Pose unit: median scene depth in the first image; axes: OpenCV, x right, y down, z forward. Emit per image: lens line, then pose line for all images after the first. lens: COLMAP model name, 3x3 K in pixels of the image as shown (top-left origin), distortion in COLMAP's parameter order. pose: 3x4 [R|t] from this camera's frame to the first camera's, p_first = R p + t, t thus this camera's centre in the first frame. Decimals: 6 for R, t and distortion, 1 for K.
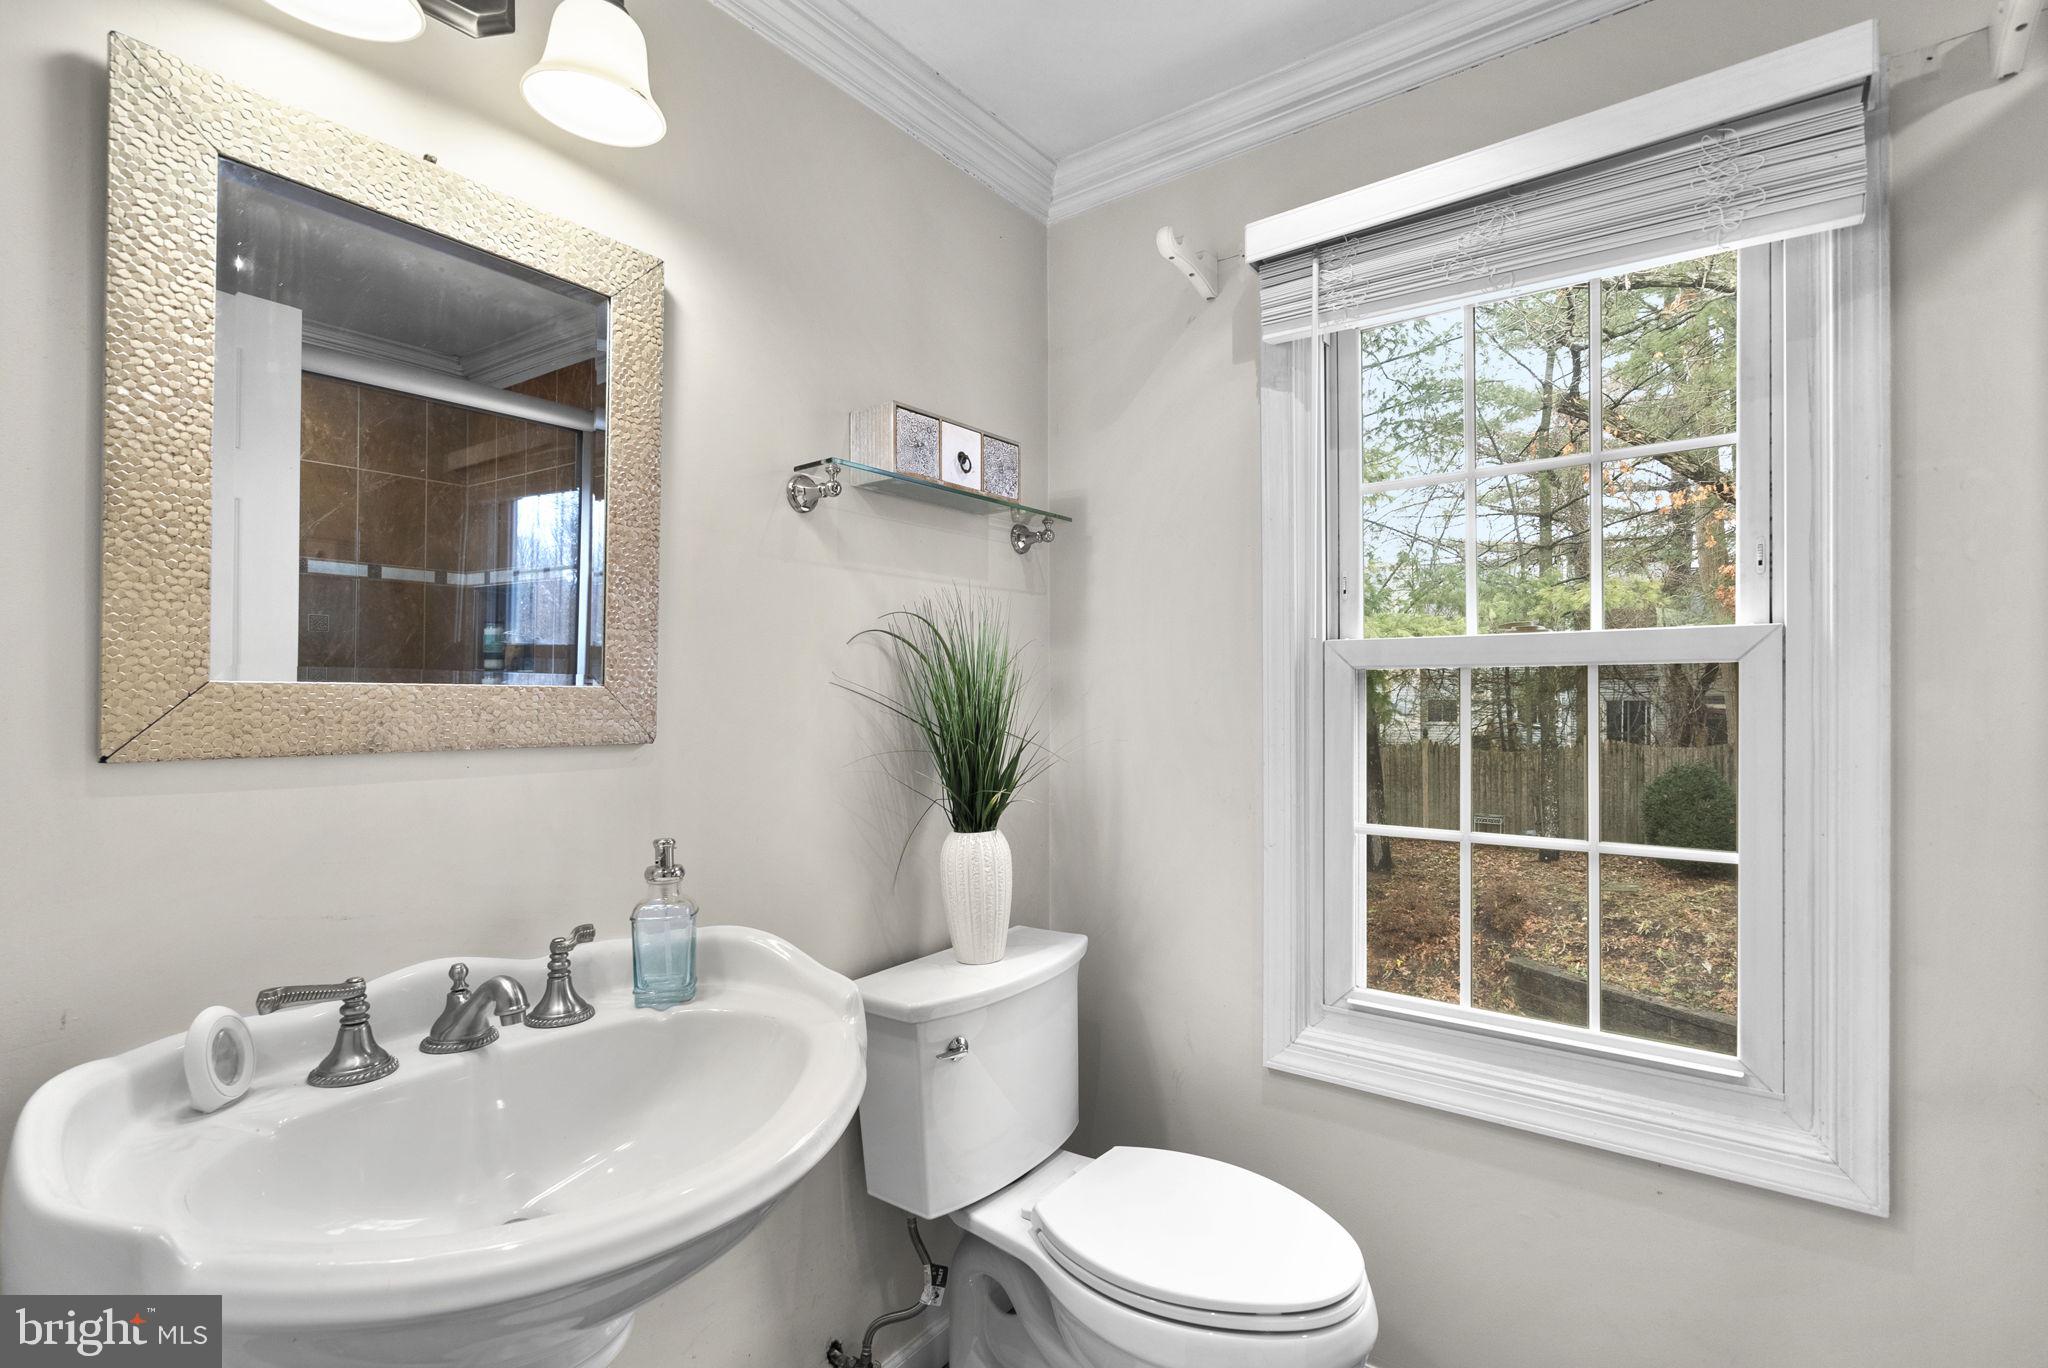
lens RADIAL K [[983.6, 0, 1024.5], [0, 983.6, 687.7], [0, 0, 1]] dist [-0.001346, -0.000923]
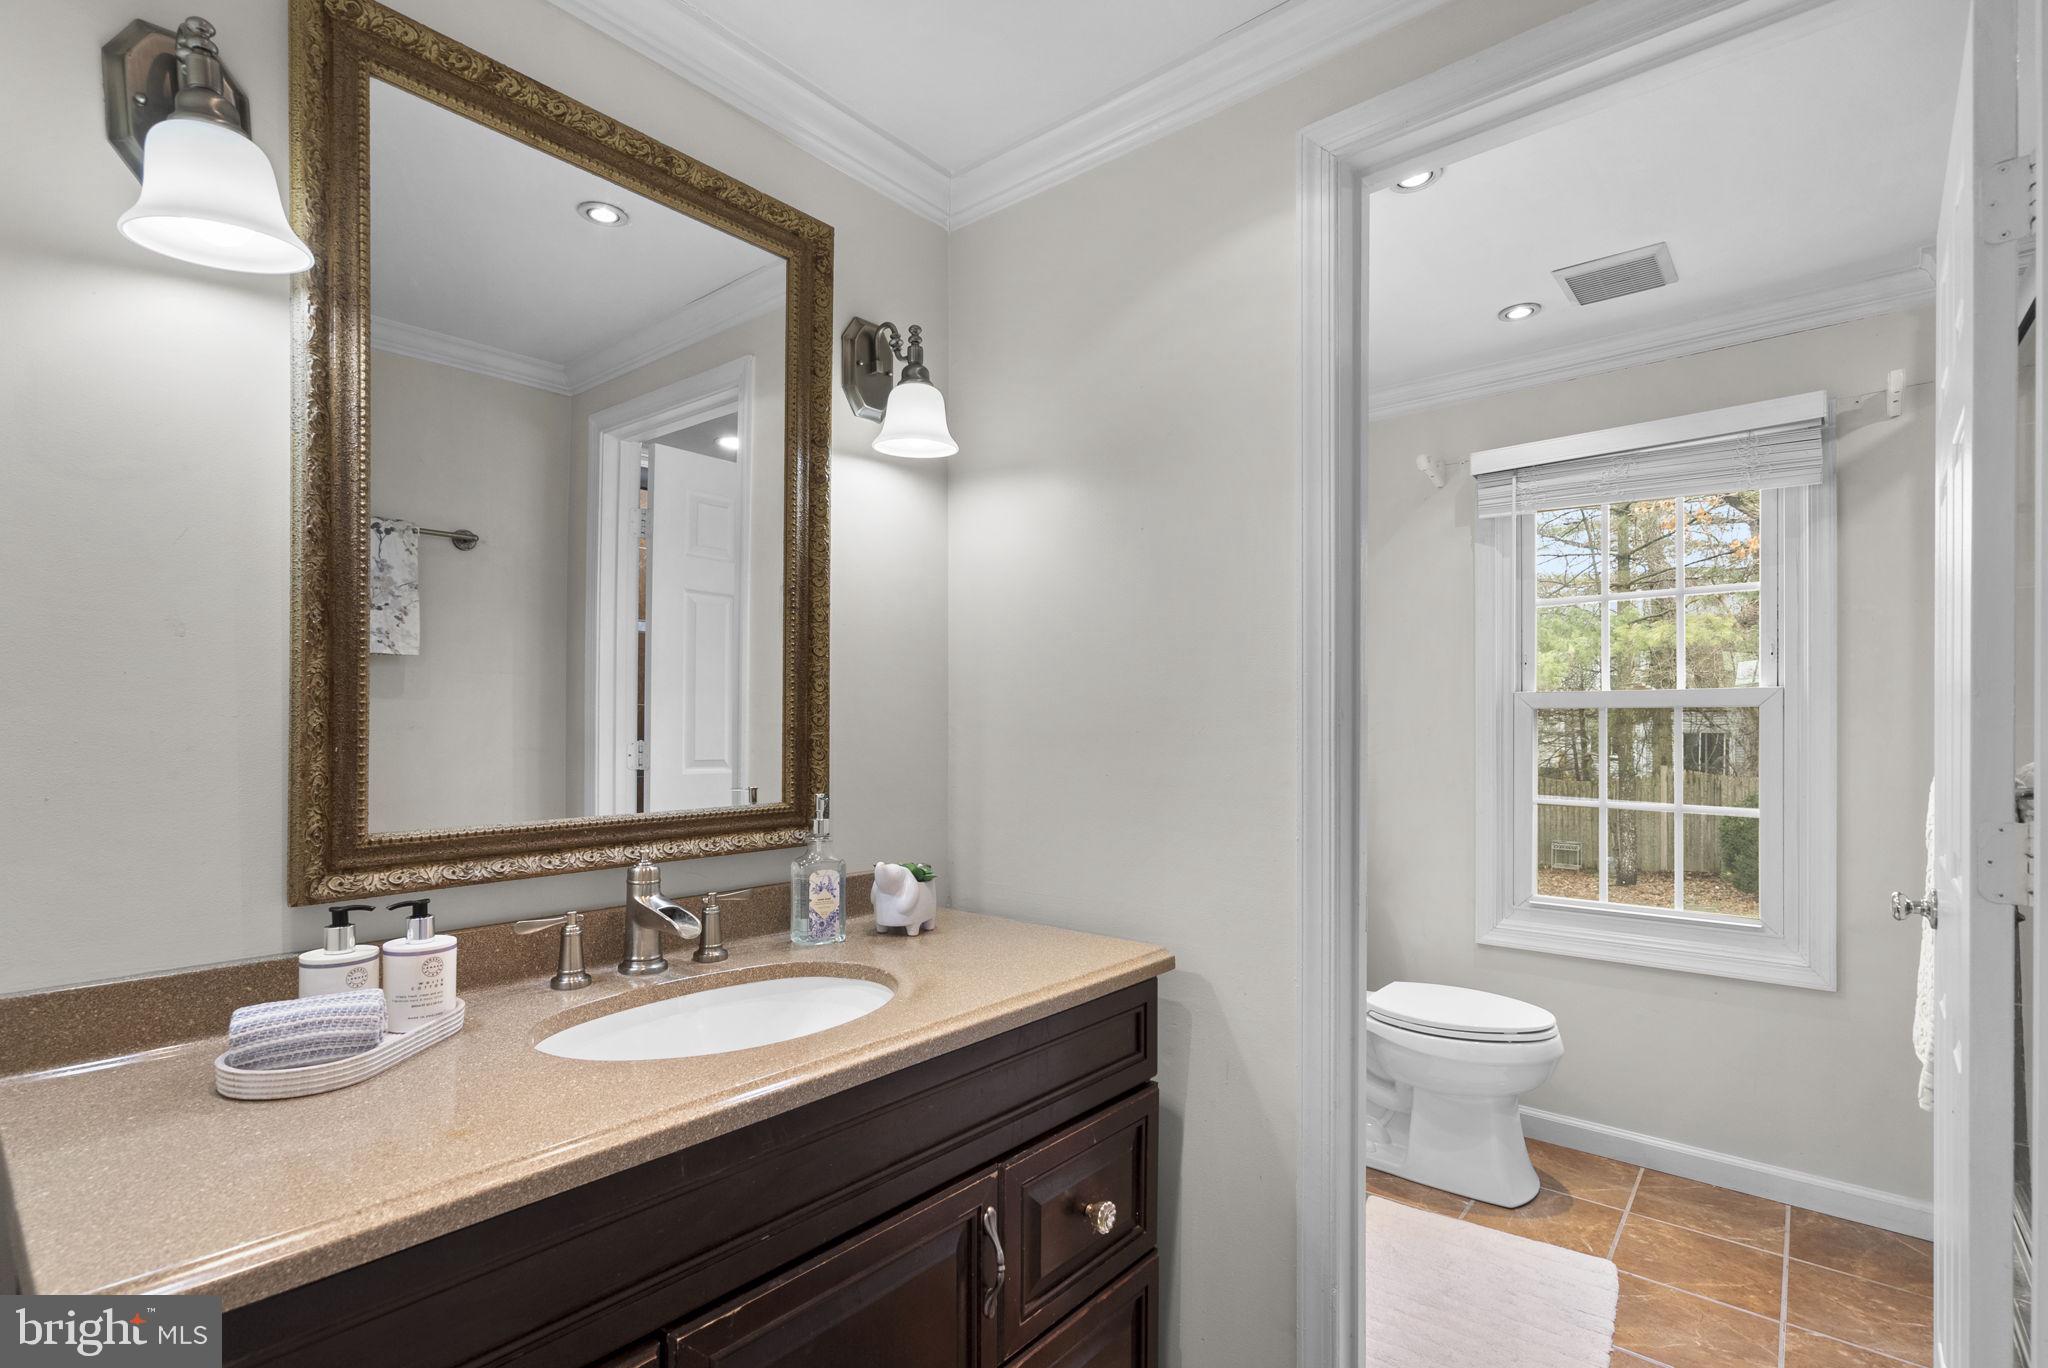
lens RADIAL K [[983.6, 0, 1016.5], [0, 983.6, 714.6], [0, 0, 1]] dist [-0.001346, -0.000923]
pose [[0.998105, 0.002926, -0.061466, -0.461021], [-0.003134, 0.999990, -0.003295, -0.000368], [0.061456, 0.003482, 0.998104, -0.771841]]
